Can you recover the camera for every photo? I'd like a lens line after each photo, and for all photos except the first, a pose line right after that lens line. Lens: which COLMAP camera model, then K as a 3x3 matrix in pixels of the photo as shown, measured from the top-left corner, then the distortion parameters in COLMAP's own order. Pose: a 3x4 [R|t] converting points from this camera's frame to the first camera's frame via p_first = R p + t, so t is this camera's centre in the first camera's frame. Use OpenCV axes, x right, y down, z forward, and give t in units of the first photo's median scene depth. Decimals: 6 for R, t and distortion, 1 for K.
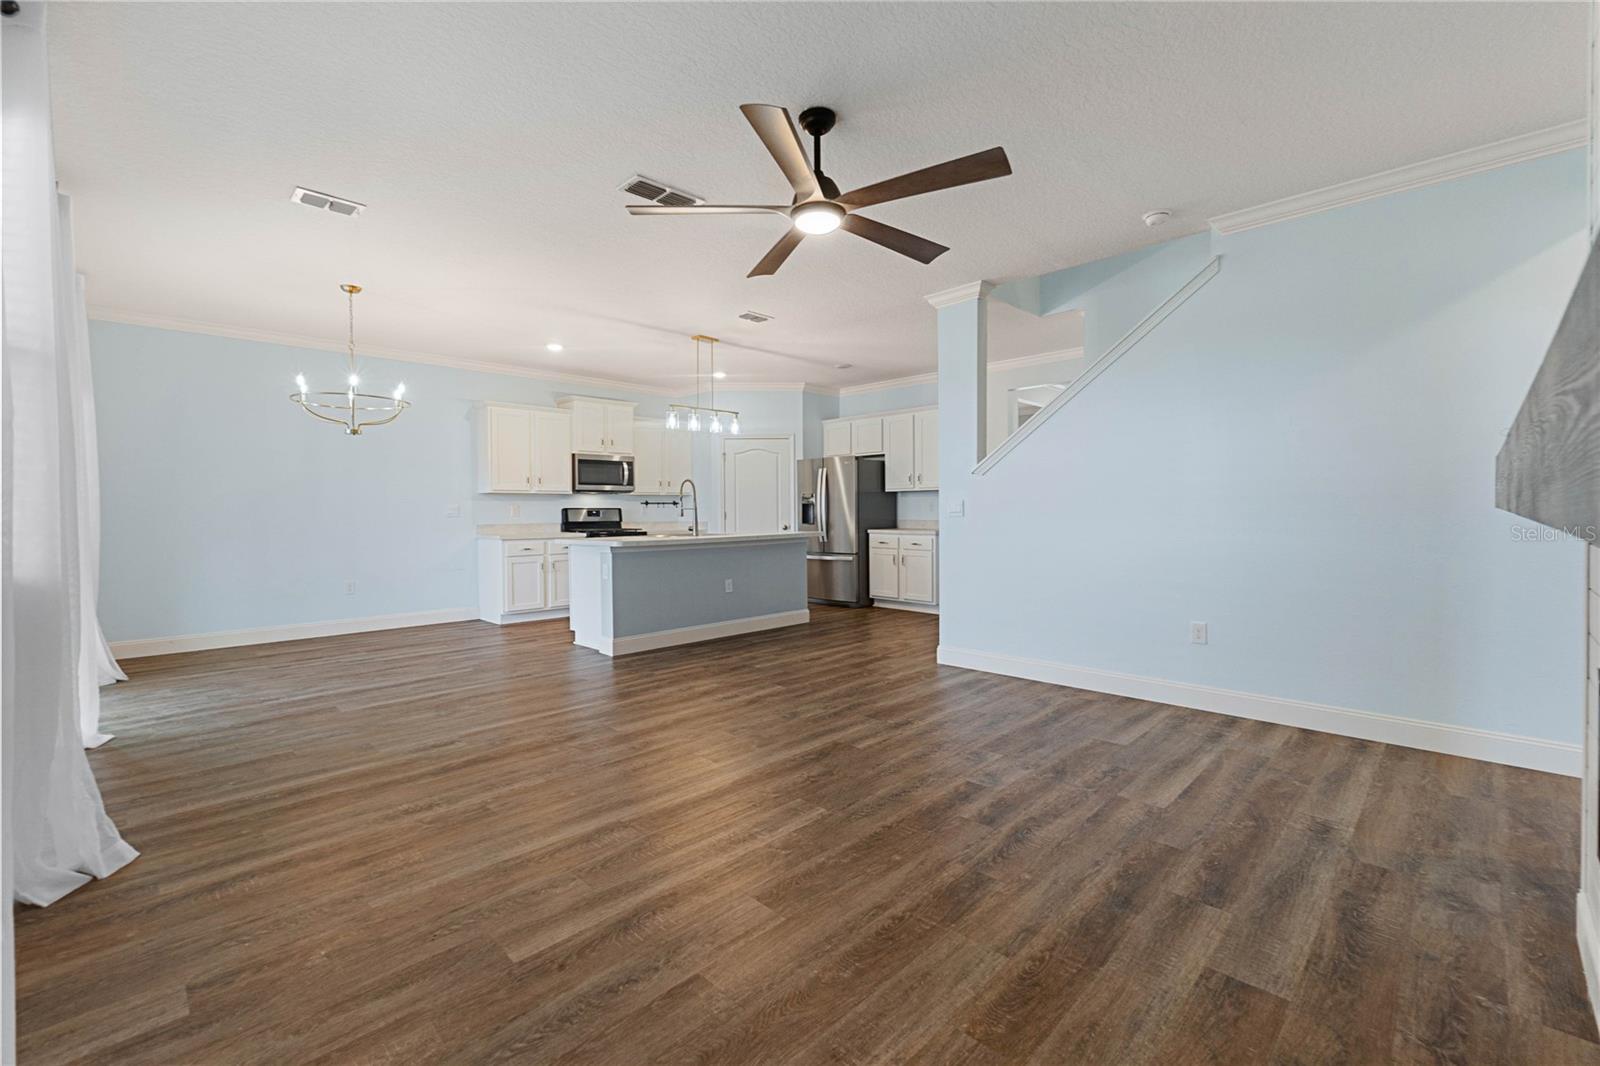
lens RADIAL K [[679.4, 0, 793.5], [0, 679.4, 529.6], [0, 0, 1]] dist [-0.003768, 0.000428]
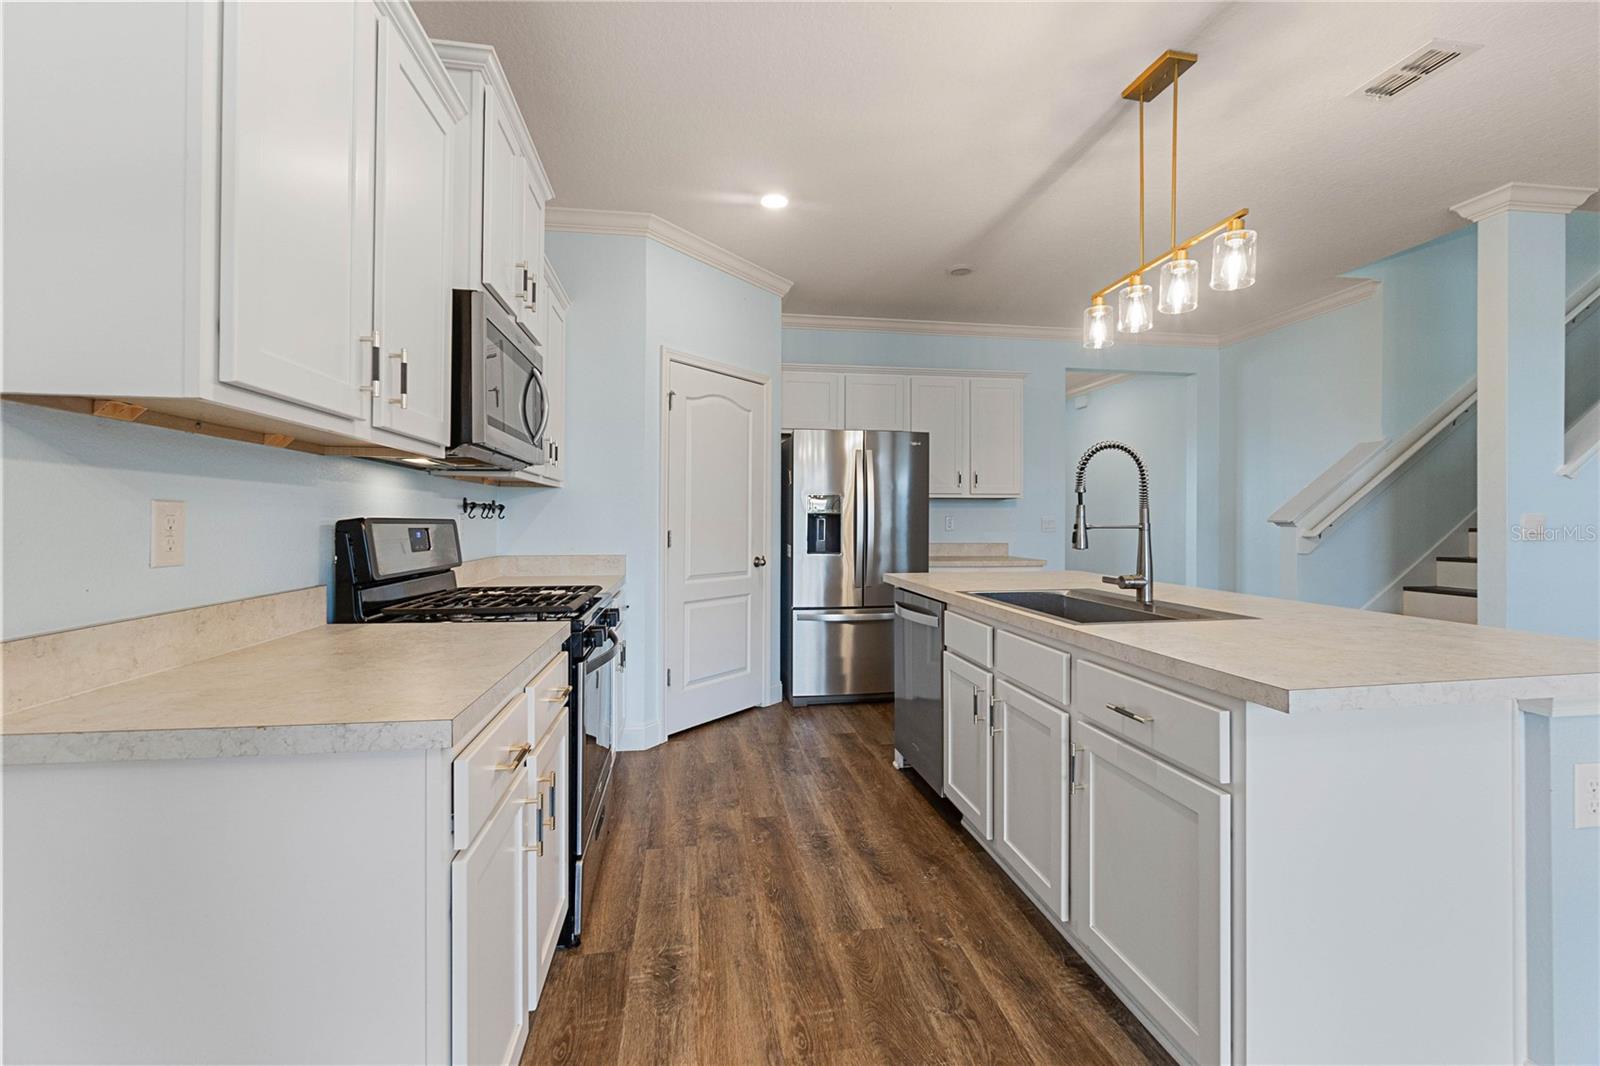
lens RADIAL K [[682.6, 0, 797.3], [0, 682.6, 525.2], [0, 0, 1]] dist [-0.003665, 0.000330]
pose [[0.589155, 0.004529, 0.808007, -0.913083], [0.018728, 0.999639, -0.019259, -0.045924], [-0.807803, 0.026479, 0.588858, 1.565423]]
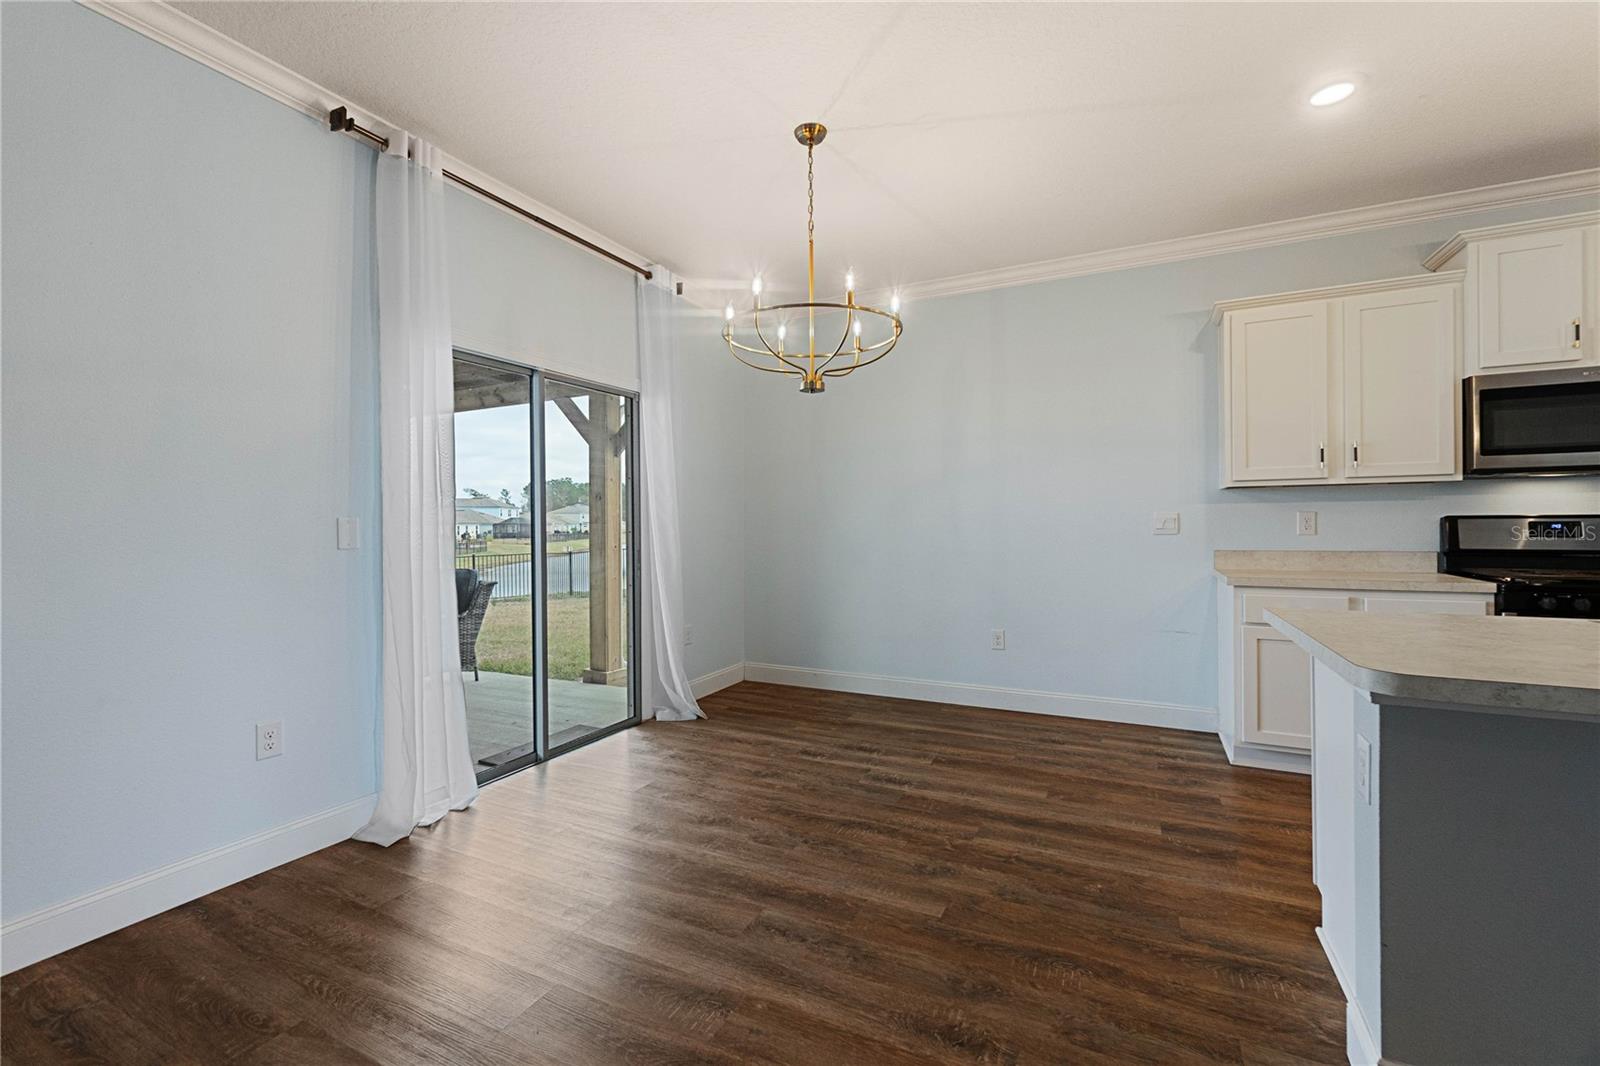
lens RADIAL K [[685.4, 0, 795.6], [0, 685.4, 523.8], [0, 0, 1]] dist [-0.006560, 0.001462]
pose [[0.316063, 0.002412, -0.948735, -0.143489], [-0.022987, 0.999723, -0.005116, -0.032706], [0.948460, 0.023425, 0.316031, 1.031143]]
